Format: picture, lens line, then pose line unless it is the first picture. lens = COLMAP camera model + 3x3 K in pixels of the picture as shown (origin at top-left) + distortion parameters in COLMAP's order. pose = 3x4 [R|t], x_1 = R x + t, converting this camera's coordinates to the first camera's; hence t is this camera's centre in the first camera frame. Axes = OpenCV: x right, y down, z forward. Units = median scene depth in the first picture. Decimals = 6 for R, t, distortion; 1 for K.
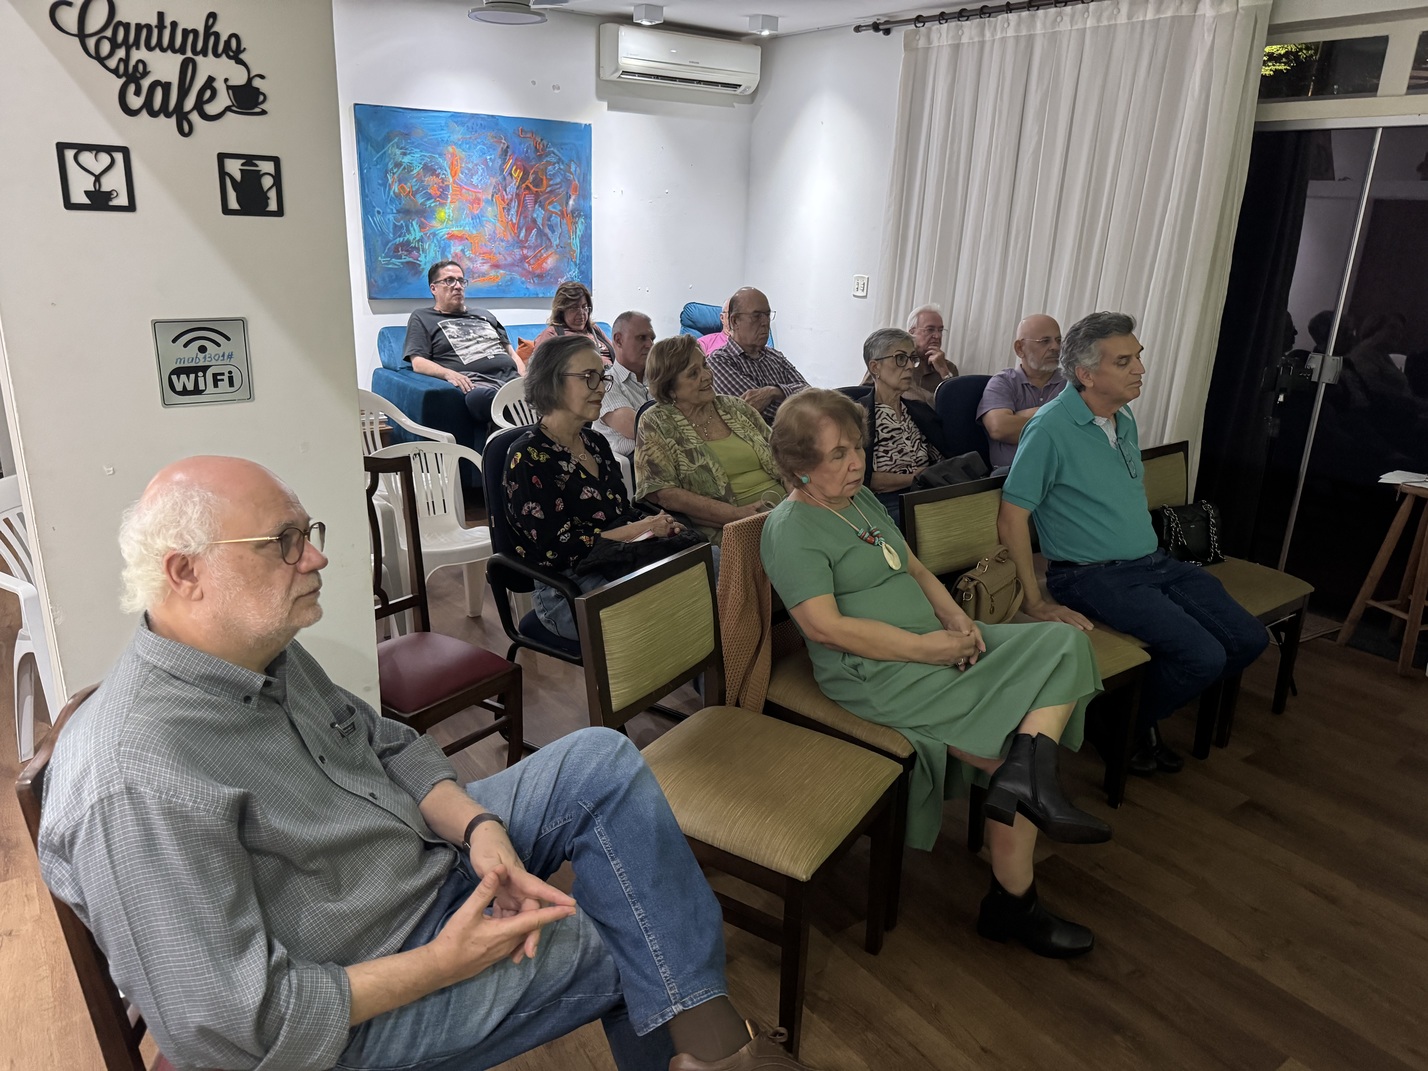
lens RADIAL K [[1013.9, 0, 714.1], [0, 1013.9, 554.3], [0, 0, 1]] dist [0.052961, -0.065178]
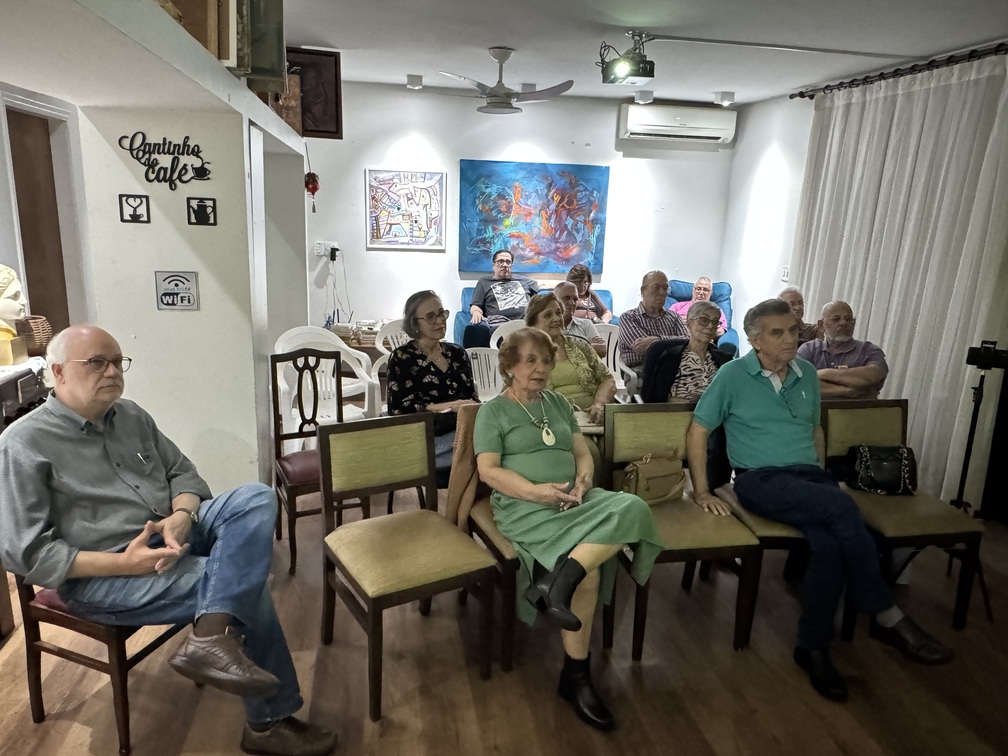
lens RADIAL K [[716.6, 0, 503.5], [0, 716.6, 396.8], [0, 0, 1]] dist [-0.003904, -0.000473]
pose [[0.893054, 0.111399, -0.435941, 0.379491], [-0.146055, 0.988174, -0.046688, 0.001616], [0.425584, 0.105366, 0.898764, -0.020836]]
